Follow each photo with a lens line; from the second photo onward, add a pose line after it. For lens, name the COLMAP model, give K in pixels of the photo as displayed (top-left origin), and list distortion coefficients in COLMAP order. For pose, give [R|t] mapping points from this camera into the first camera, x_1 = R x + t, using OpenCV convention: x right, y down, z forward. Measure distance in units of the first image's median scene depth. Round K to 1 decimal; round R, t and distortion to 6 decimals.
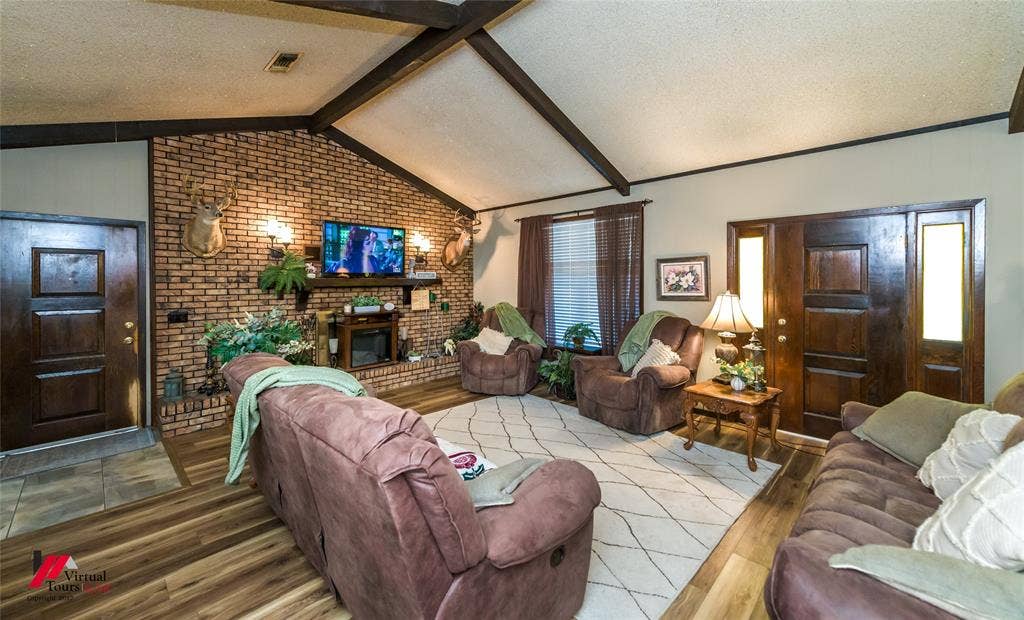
lens RADIAL K [[396.6, 0, 506.7], [0, 396.6, 283.4], [0, 0, 1]] dist [0.002489, -0.000224]
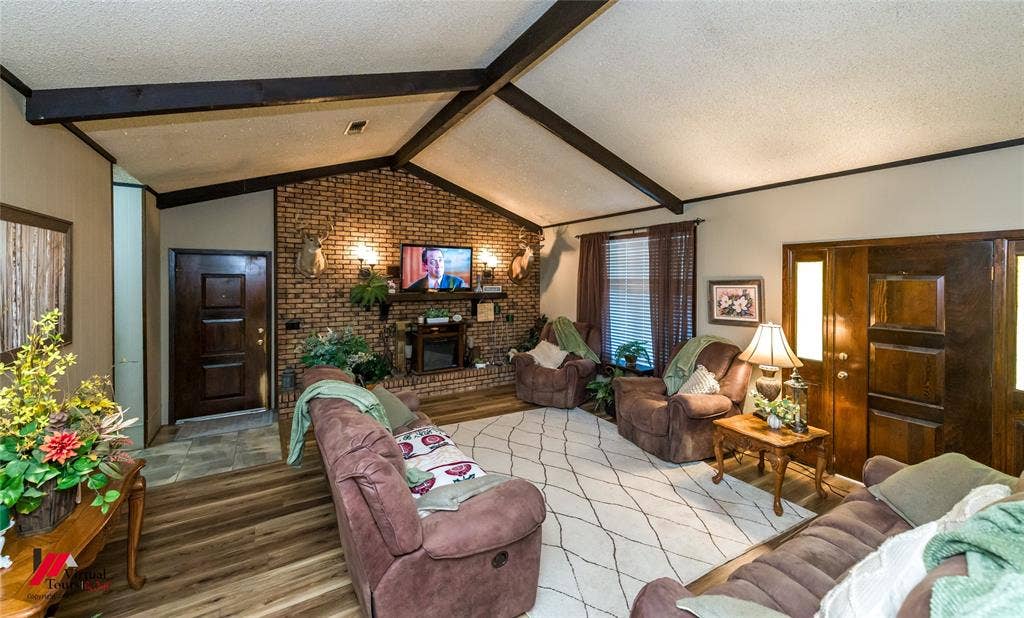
lens RADIAL K [[396.6, 0, 506.7], [0, 396.6, 282.4], [0, 0, 1]] dist [0.002489, -0.000224]
pose [[0.967474, 0.007706, -0.252854, 0.149162], [-0.007662, 0.999970, 0.001155, -0.055100], [0.252855, 0.000820, 0.967504, -0.058362]]
